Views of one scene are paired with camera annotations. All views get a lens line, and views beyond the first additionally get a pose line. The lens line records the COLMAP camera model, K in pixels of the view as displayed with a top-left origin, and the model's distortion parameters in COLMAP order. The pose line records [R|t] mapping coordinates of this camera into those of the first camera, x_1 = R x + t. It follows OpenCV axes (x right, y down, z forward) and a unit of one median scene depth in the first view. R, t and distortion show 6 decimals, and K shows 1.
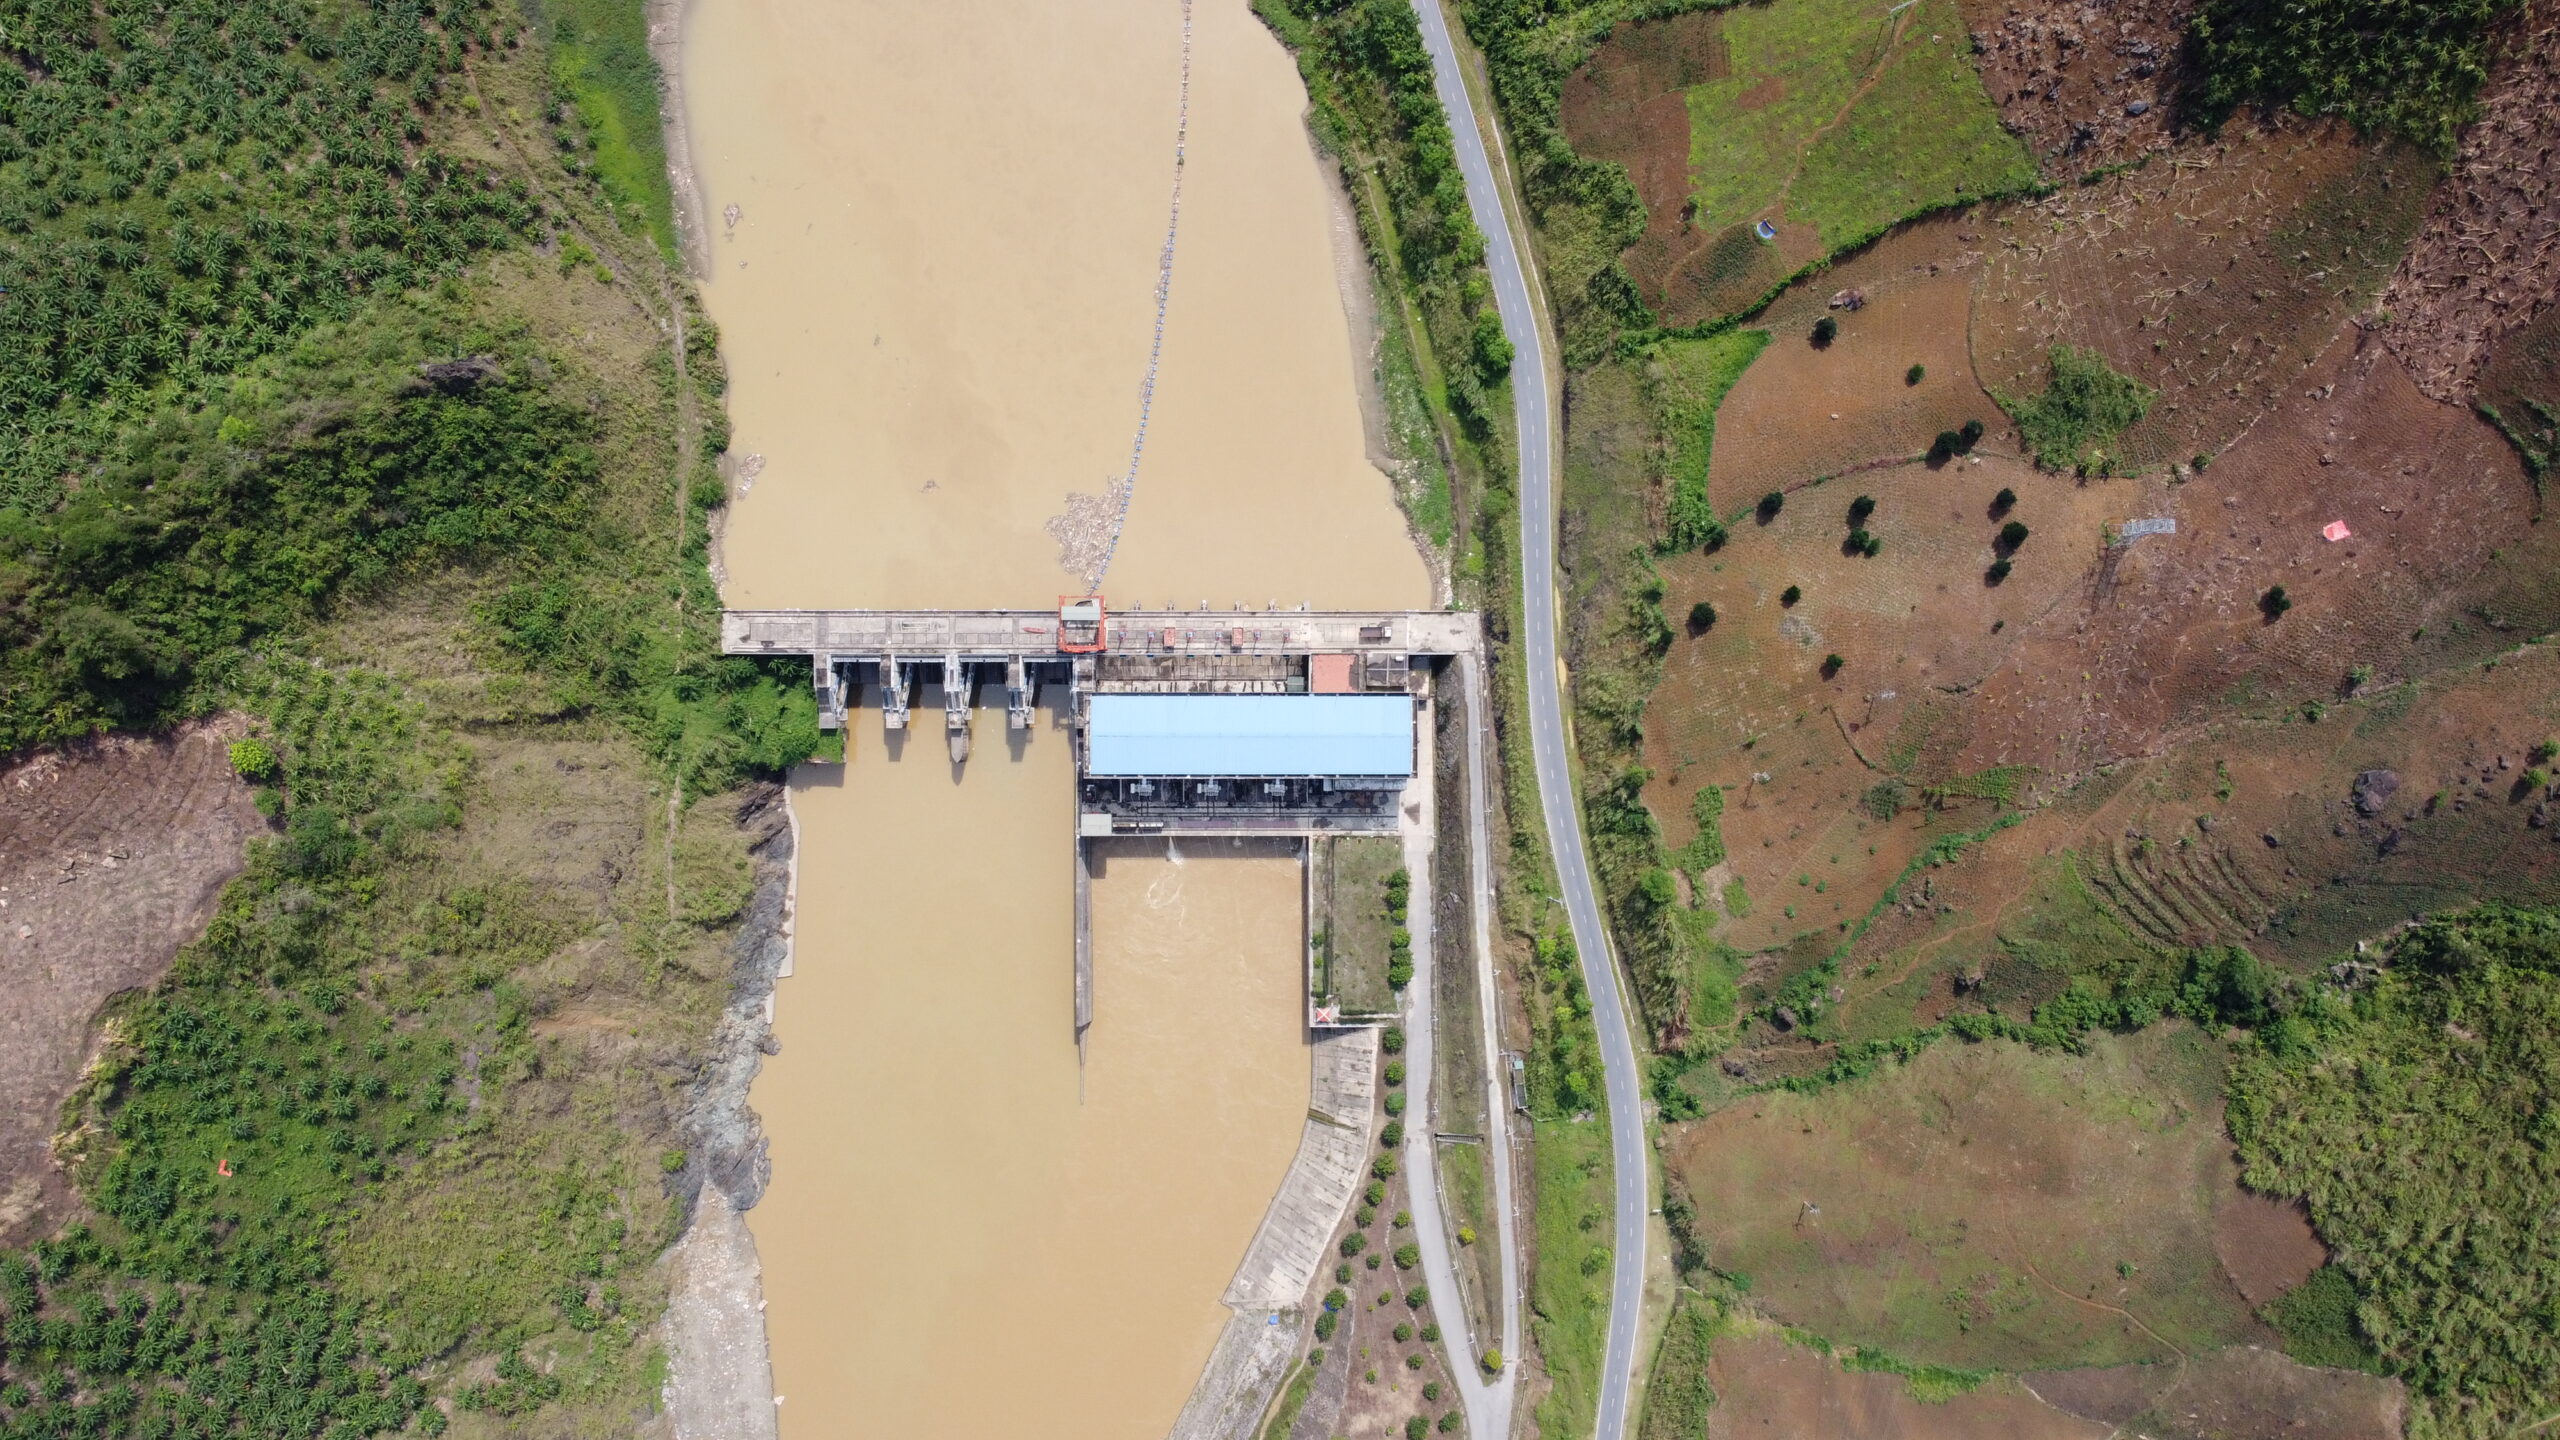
lens RADIAL K [[1911.2, 0, 1290.2], [0, 1911.2, 731.0], [0, 0, 1]] dist [0.005396, -0.006569]
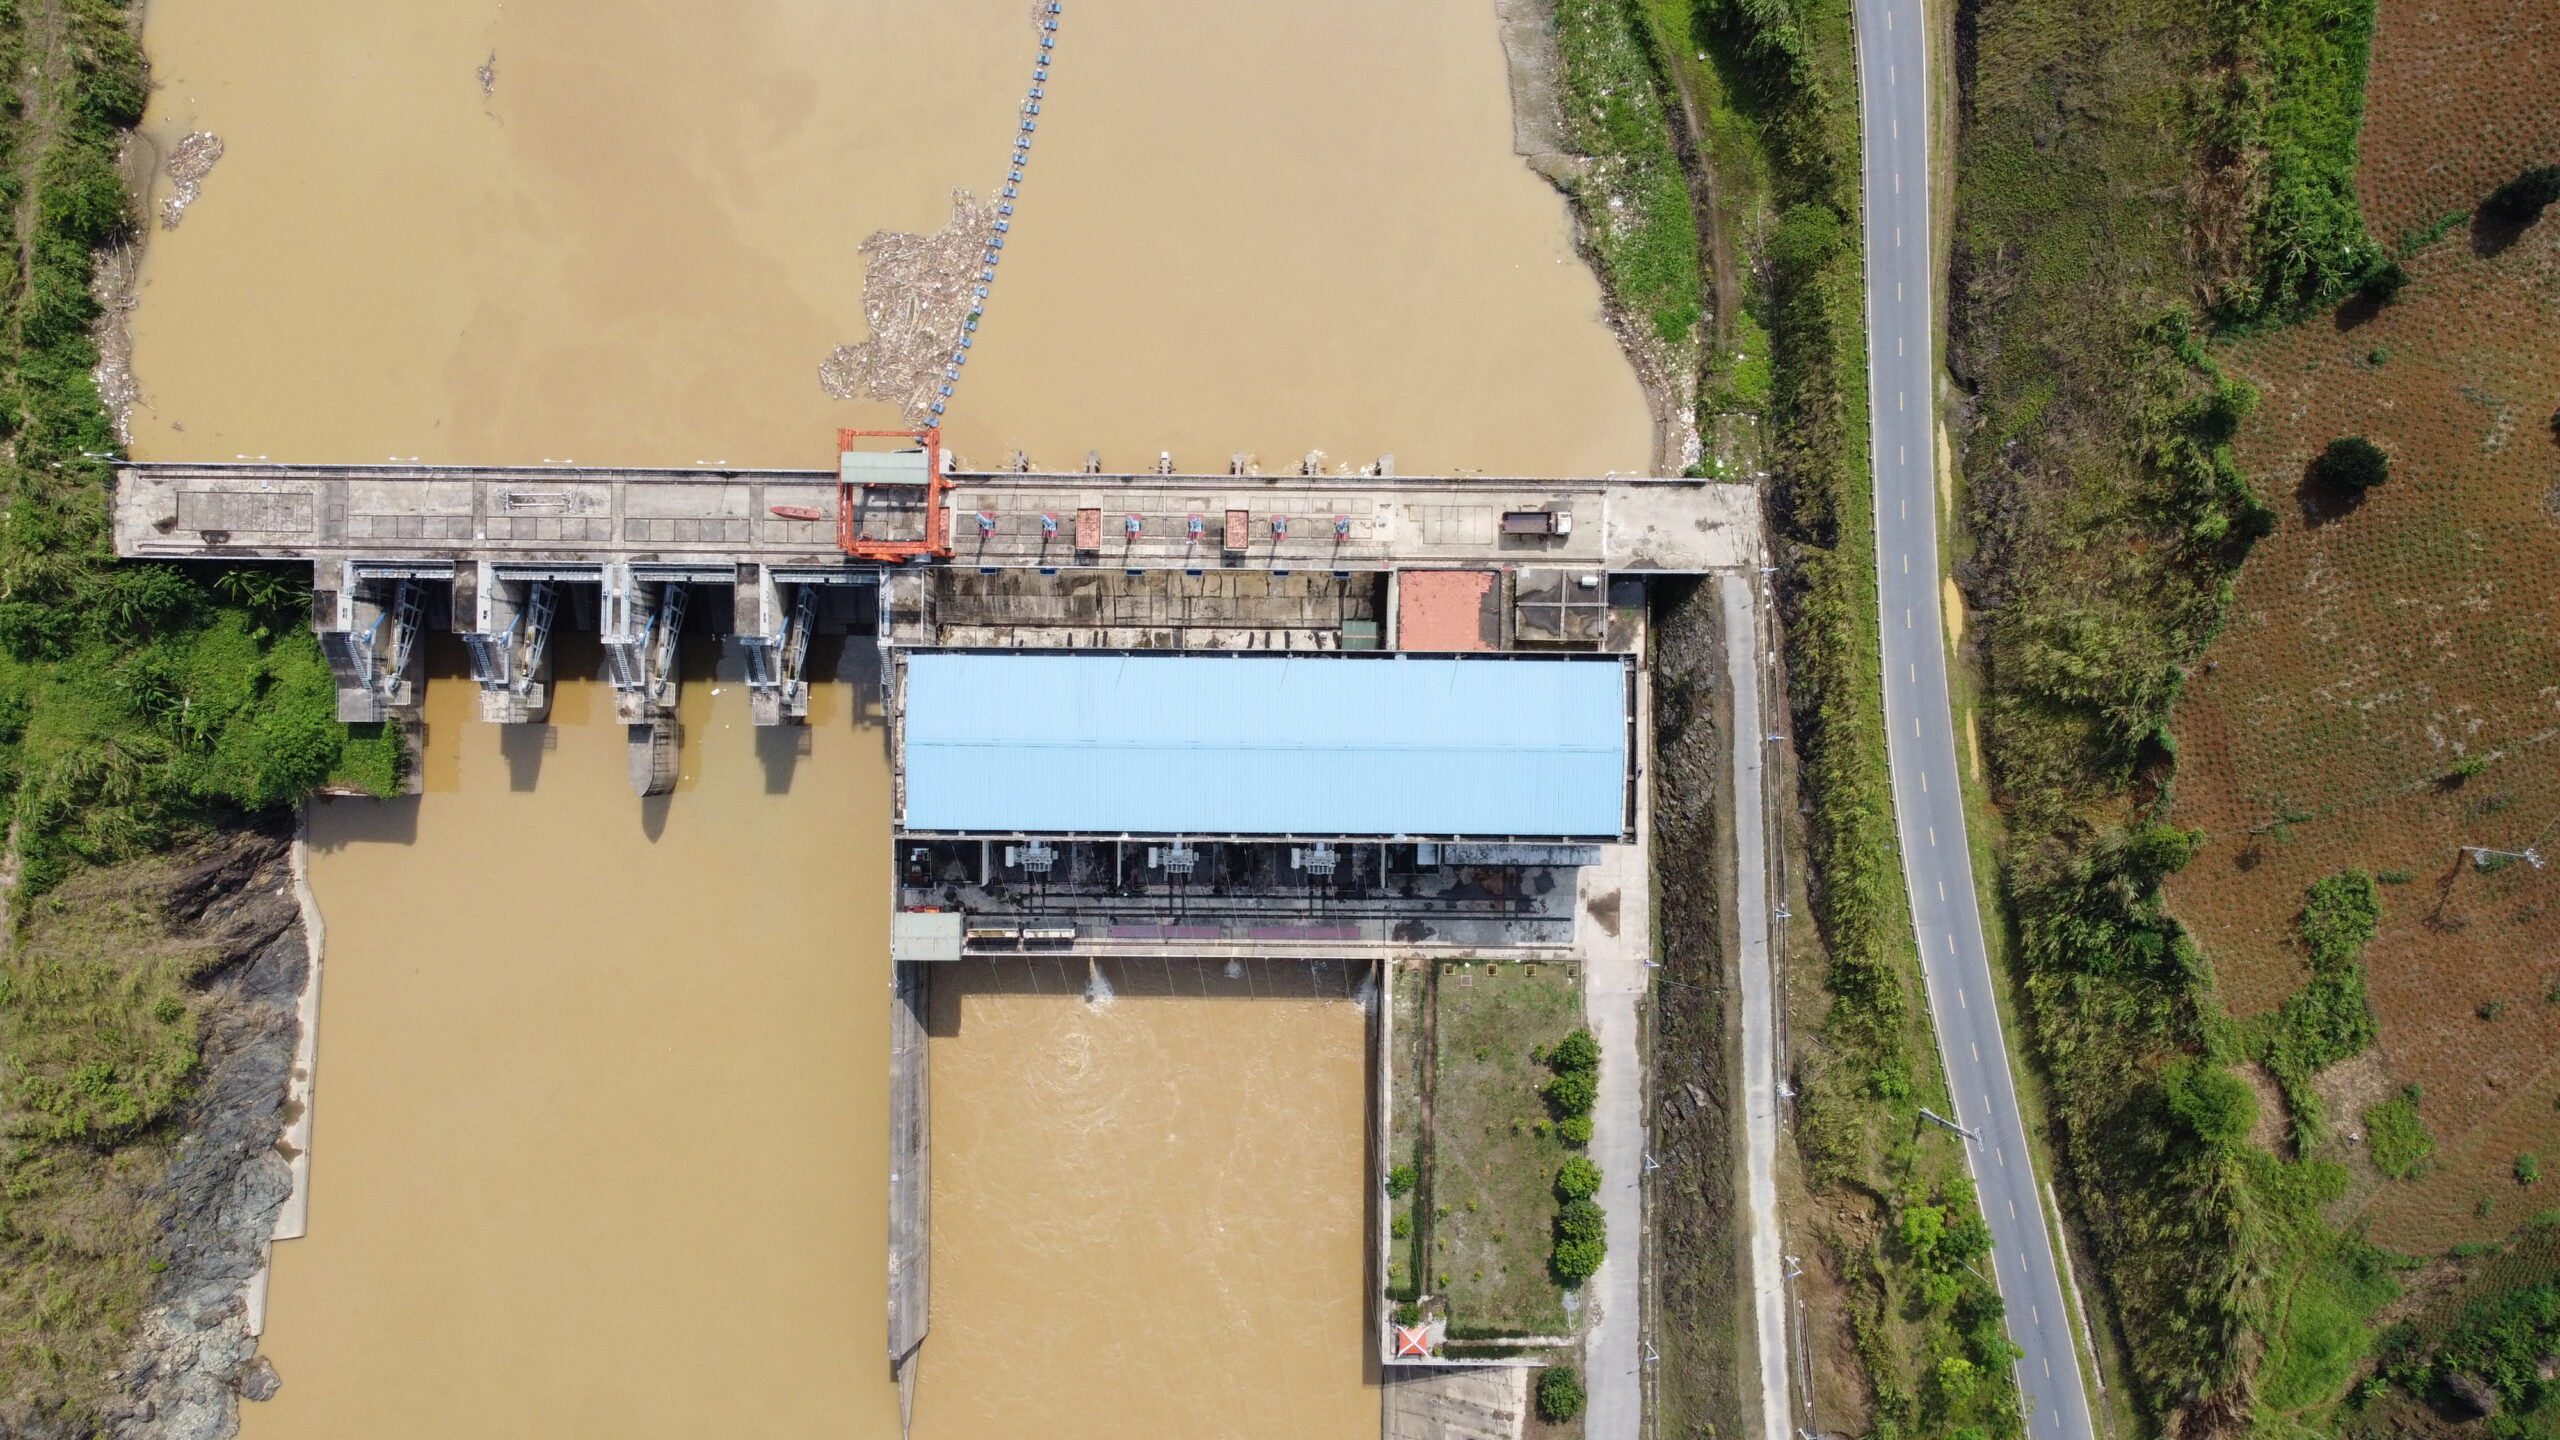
lens RADIAL K [[1911.2, 0, 1269.9], [0, 1911.2, 715.9], [0, 0, 1]] dist [0.005396, -0.006569]
pose [[0.999900, 0.008504, -0.011258, -0.013846], [-0.008598, 0.999928, -0.008352, -0.000836], [0.011186, 0.008448, 0.999902, 0.538816]]
